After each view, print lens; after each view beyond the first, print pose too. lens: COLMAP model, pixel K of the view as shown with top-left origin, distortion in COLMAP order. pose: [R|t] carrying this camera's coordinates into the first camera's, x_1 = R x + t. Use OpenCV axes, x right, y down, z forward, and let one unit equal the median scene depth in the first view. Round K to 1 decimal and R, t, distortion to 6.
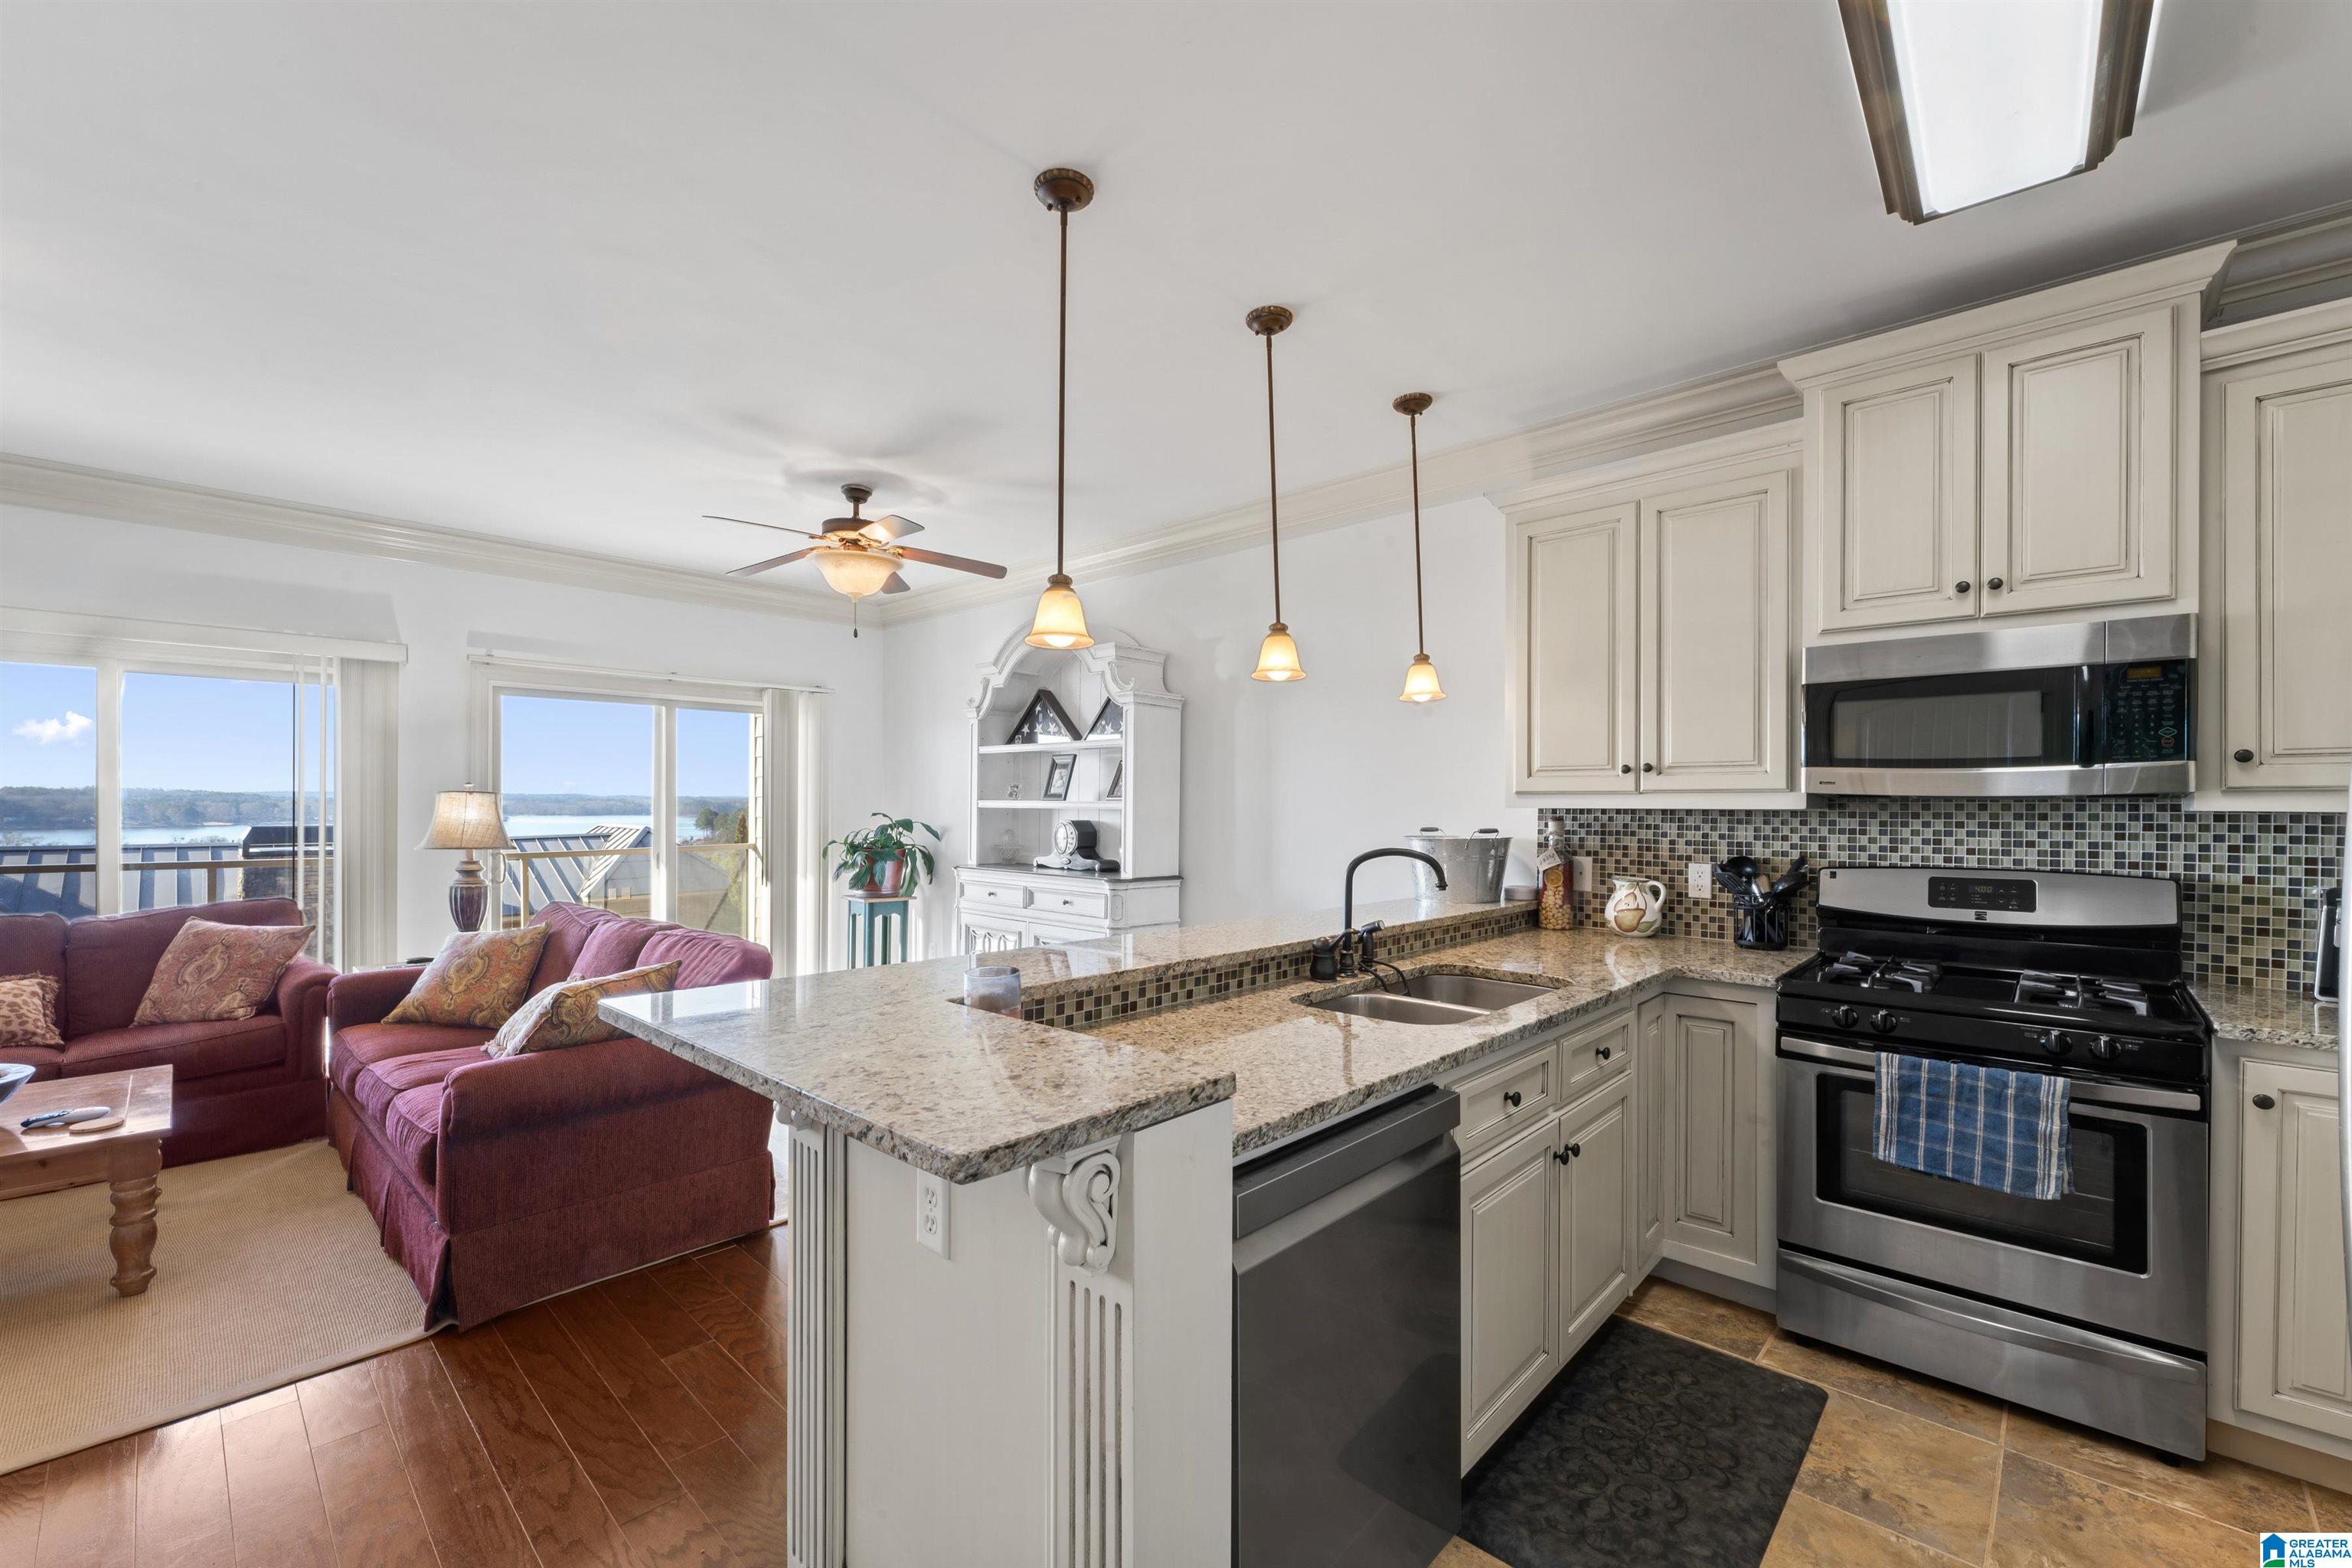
lens RADIAL K [[970.5, 0, 1176.0], [0, 970.5, 784.0], [0, 0, 1]] dist [0.000157, -0.000031]
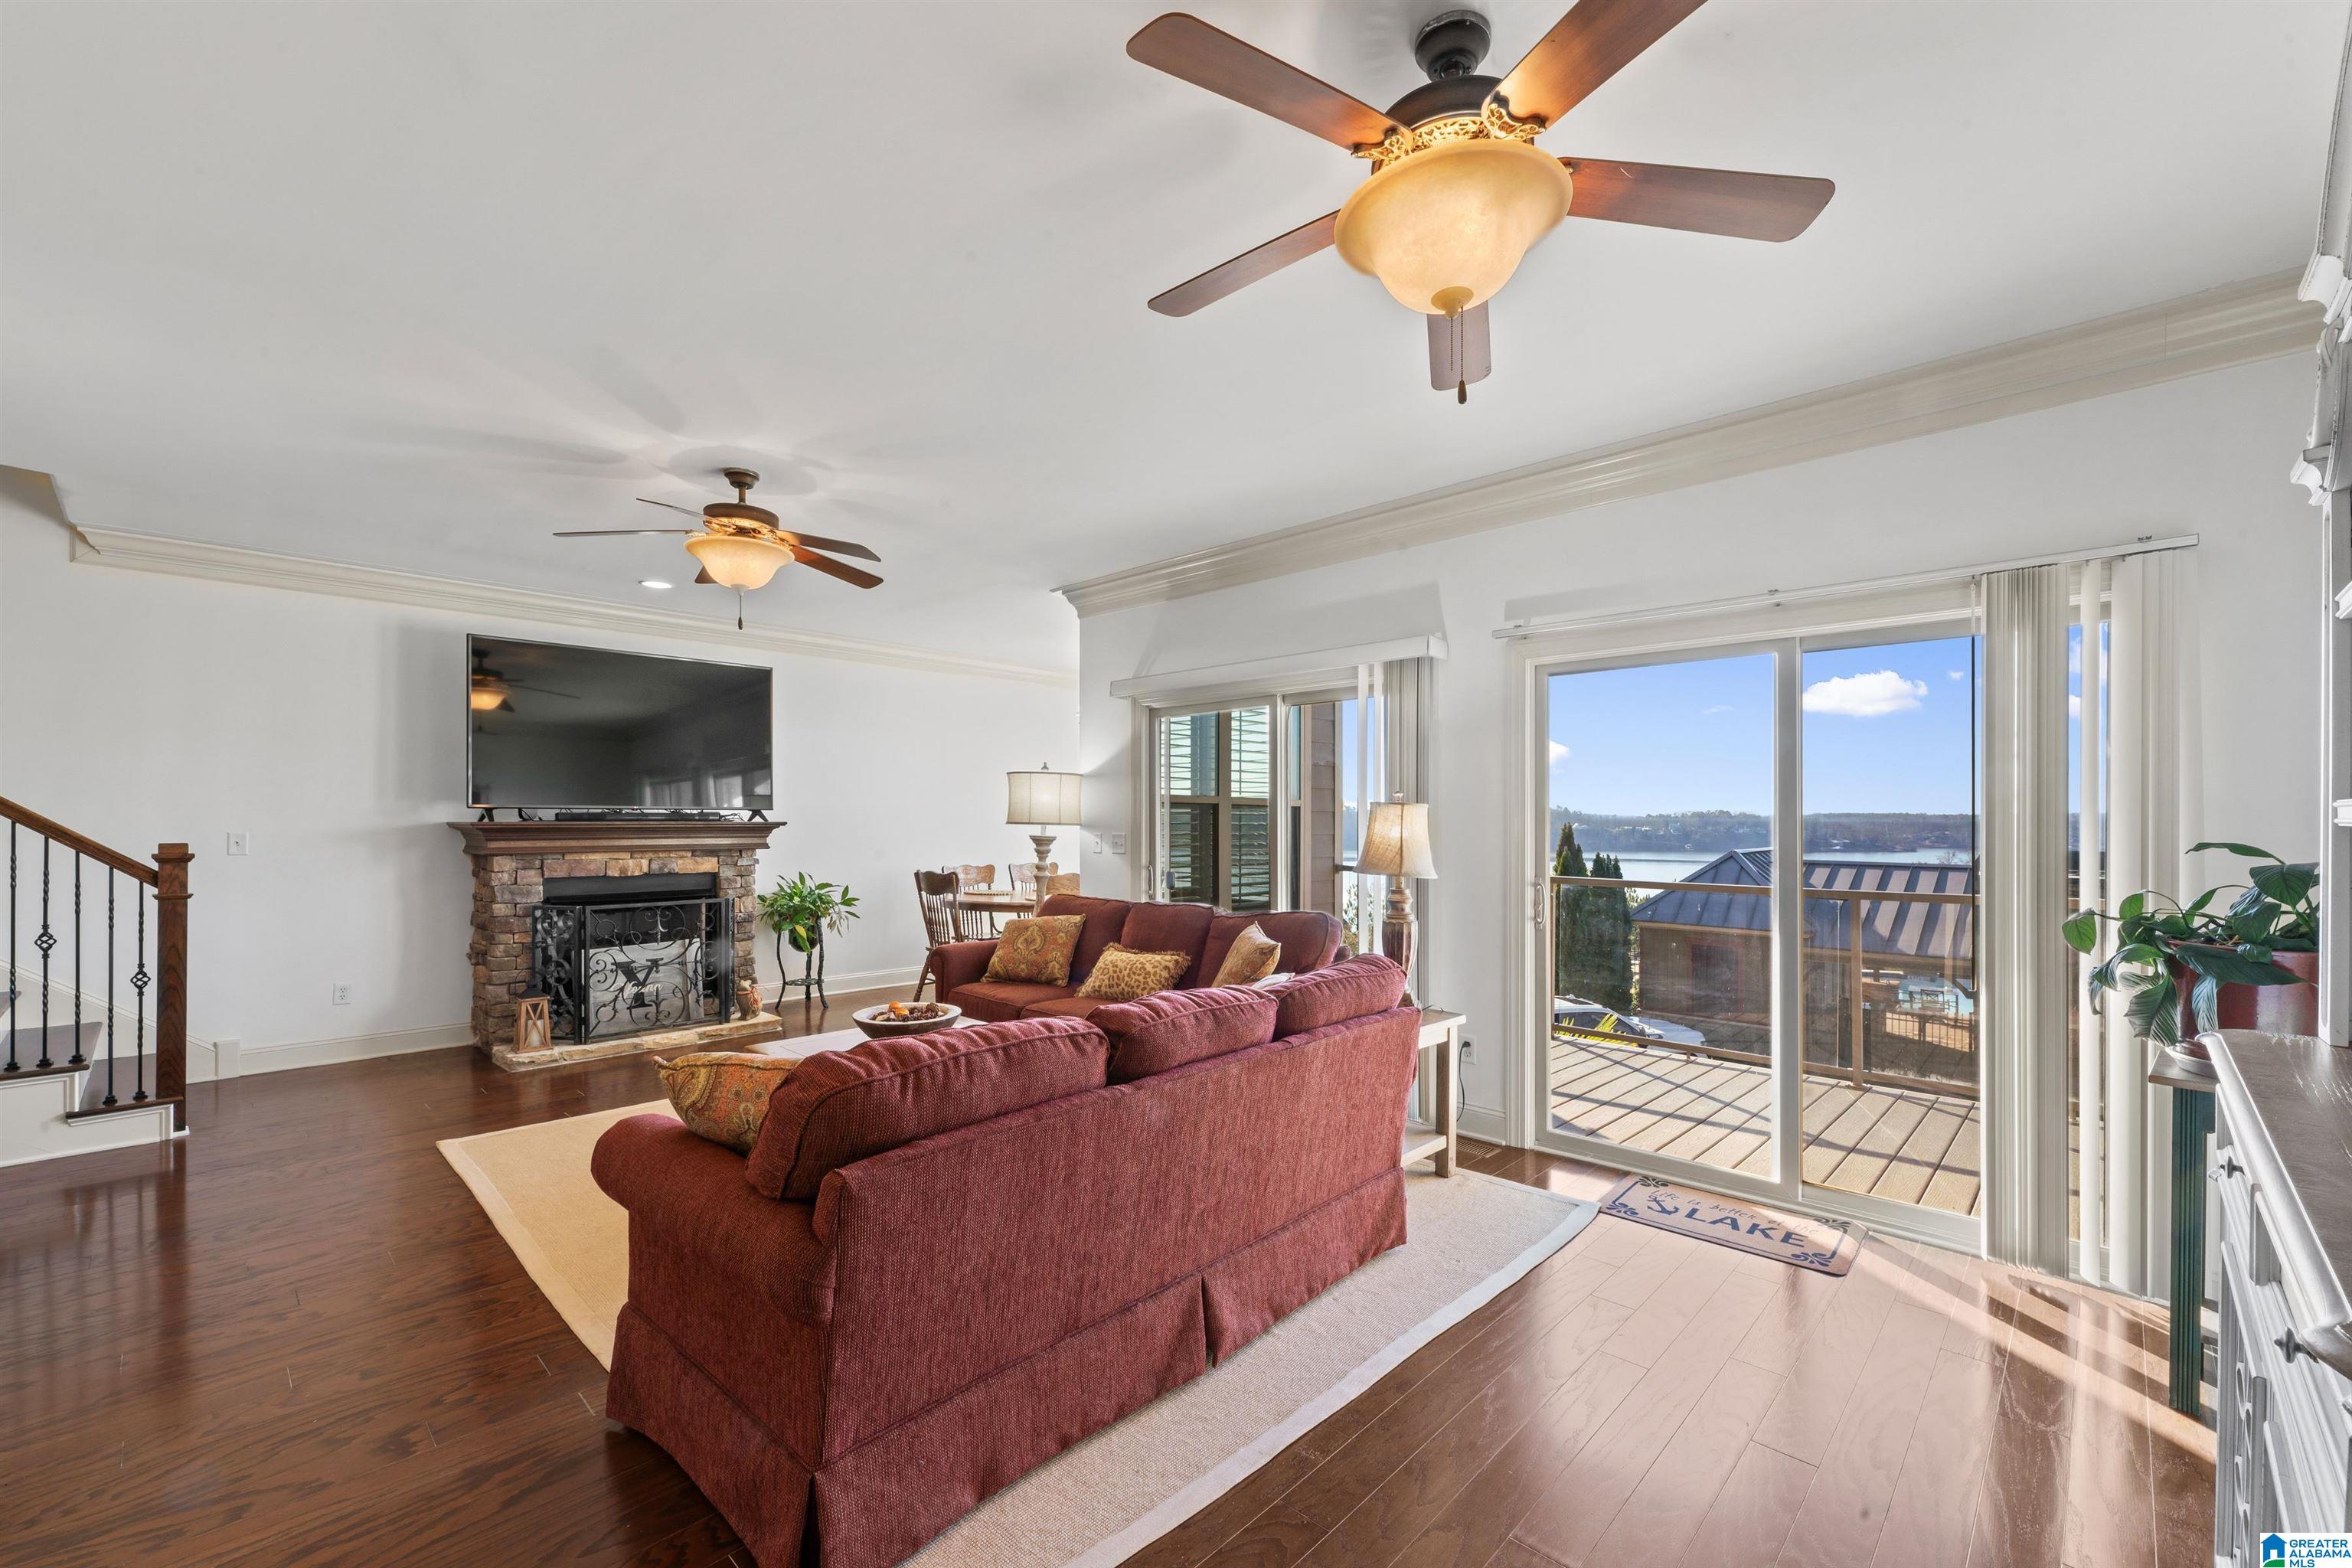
lens RADIAL K [[960.6, 0, 1182.6], [0, 960.6, 813.6], [0, 0, 1]] dist [0.000938, 0.000073]
pose [[-0.008929, -0.010083, -0.999909, 0.072940], [0.014691, 0.999840, -0.010213, 0.023499], [0.999852, -0.014781, -0.008780, 0.884802]]
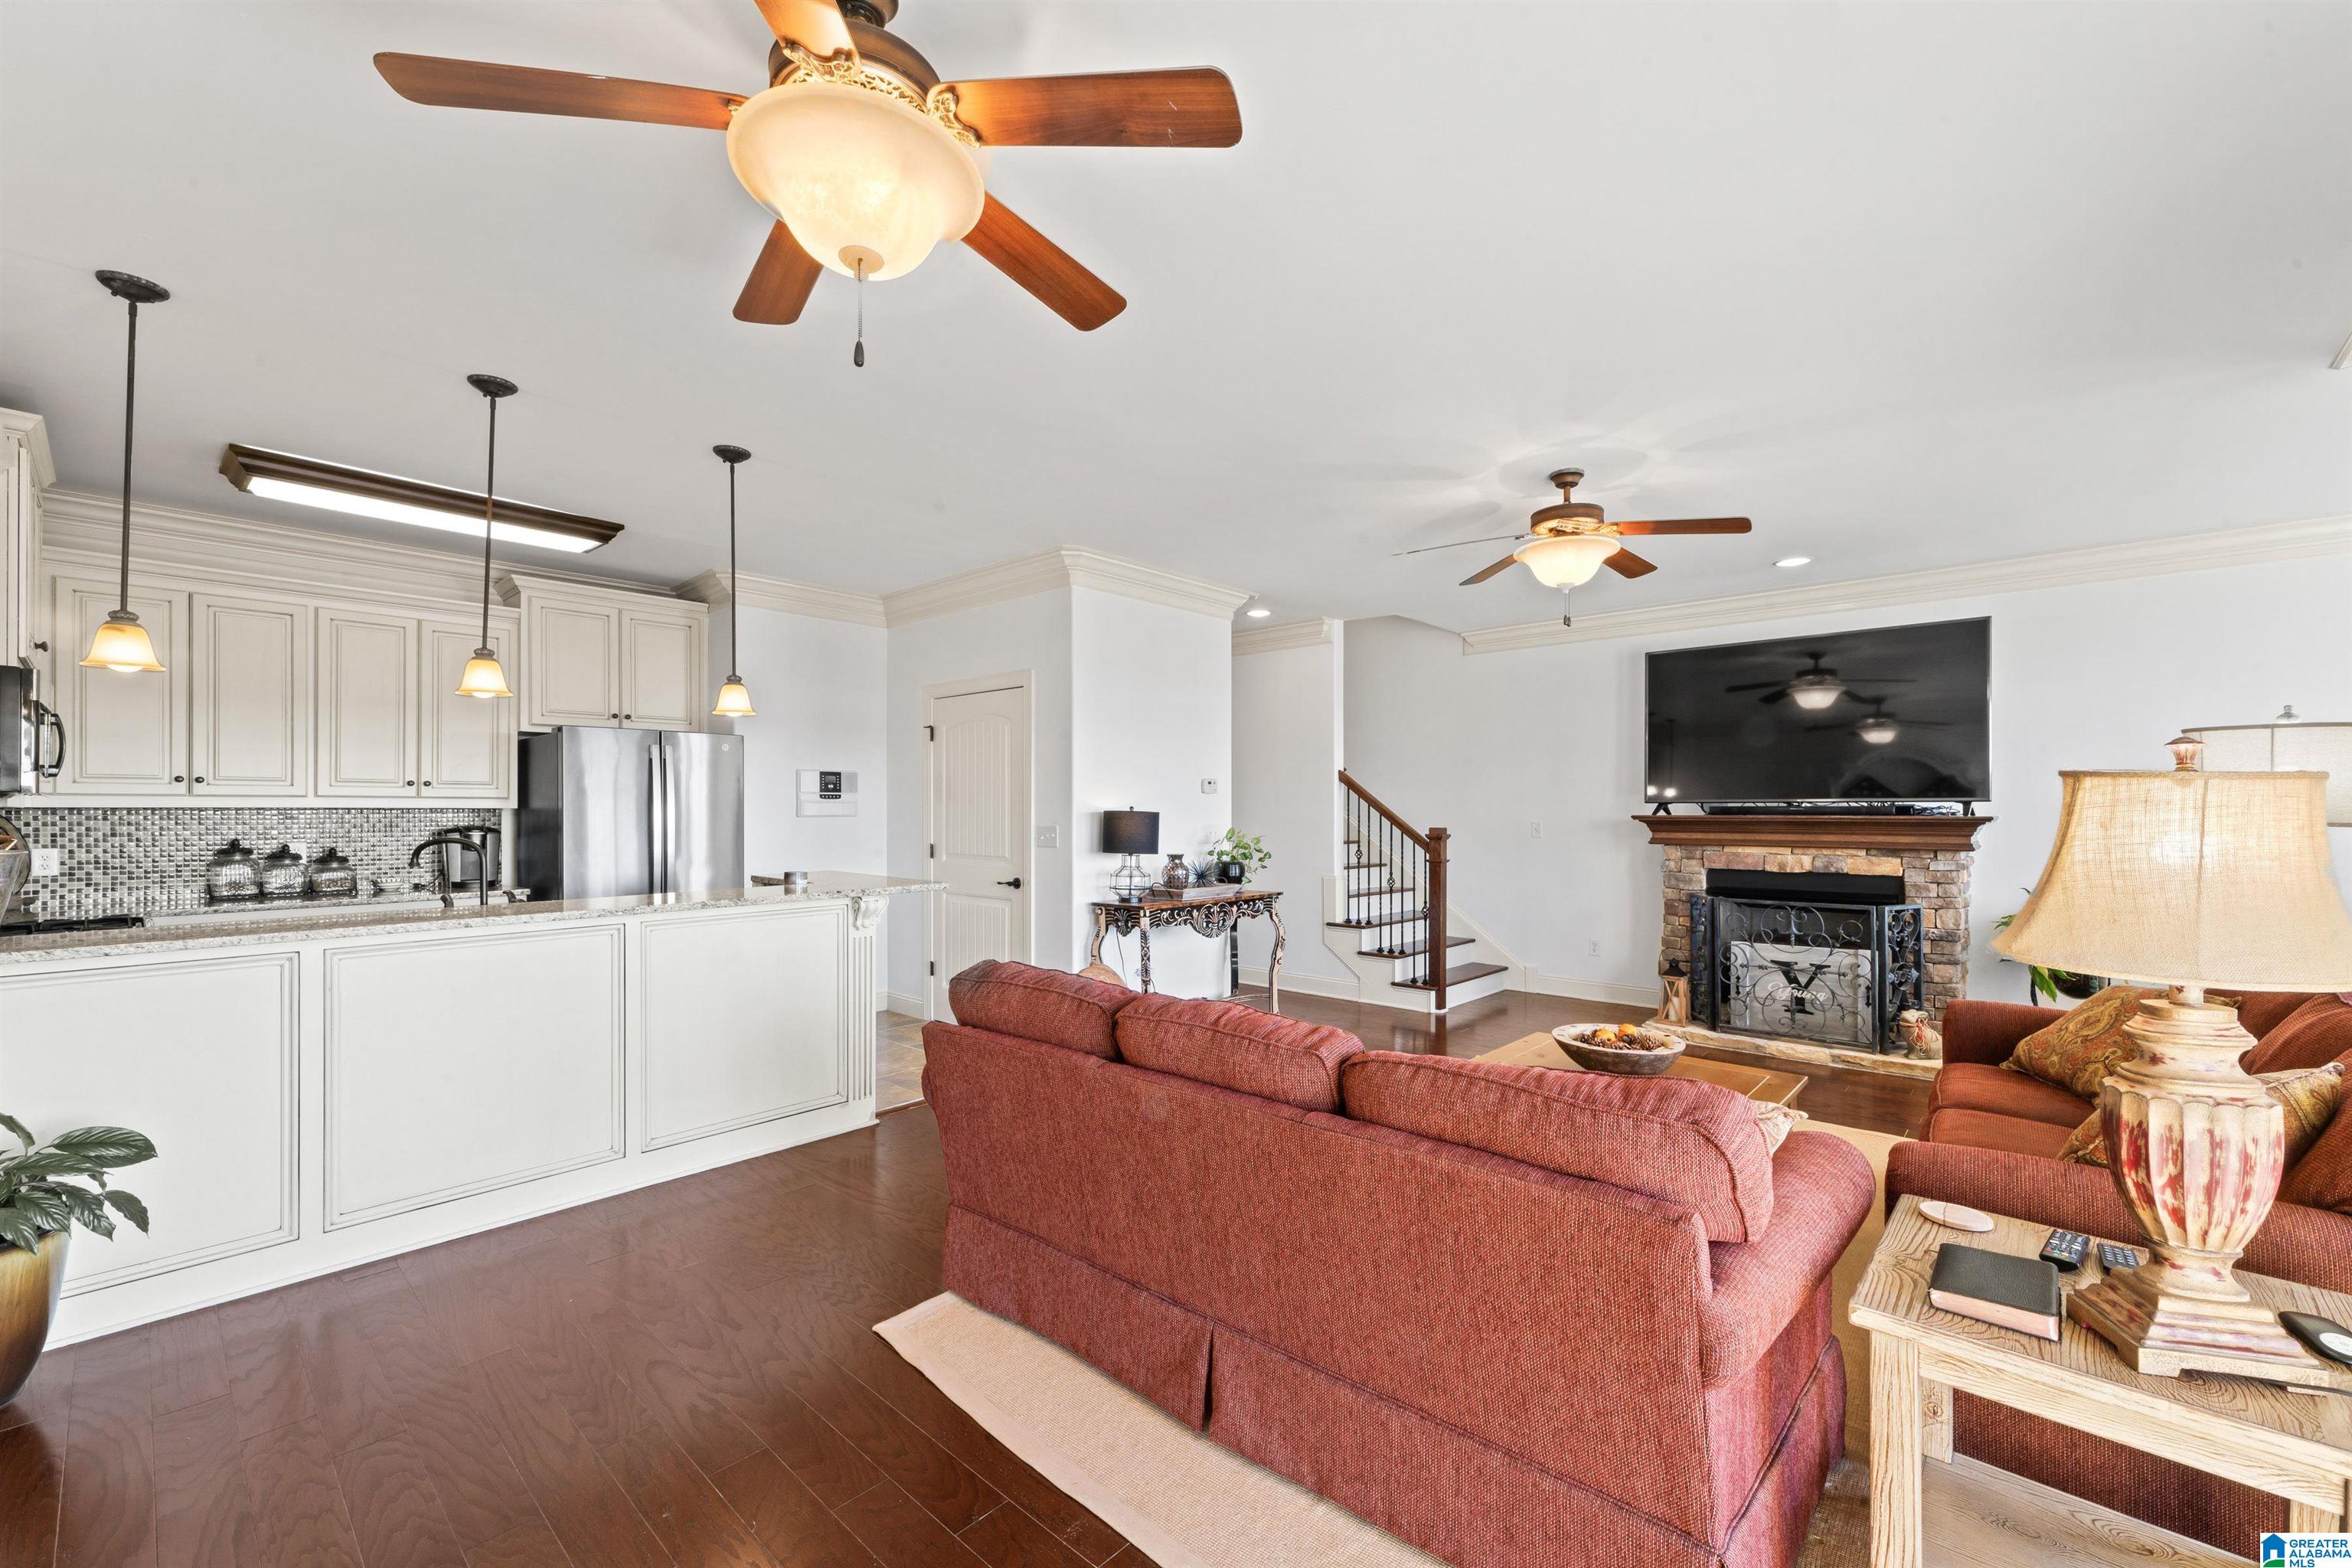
lens RADIAL K [[960.6, 0, 1182.6], [0, 960.6, 813.6], [0, 0, 1]] dist [0.000938, 0.000073]
pose [[-0.999836, -0.004098, -0.017615, -0.448620], [-0.003862, 0.999903, -0.013397, 0.027782], [0.017668, -0.013327, -0.999755, 1.383137]]
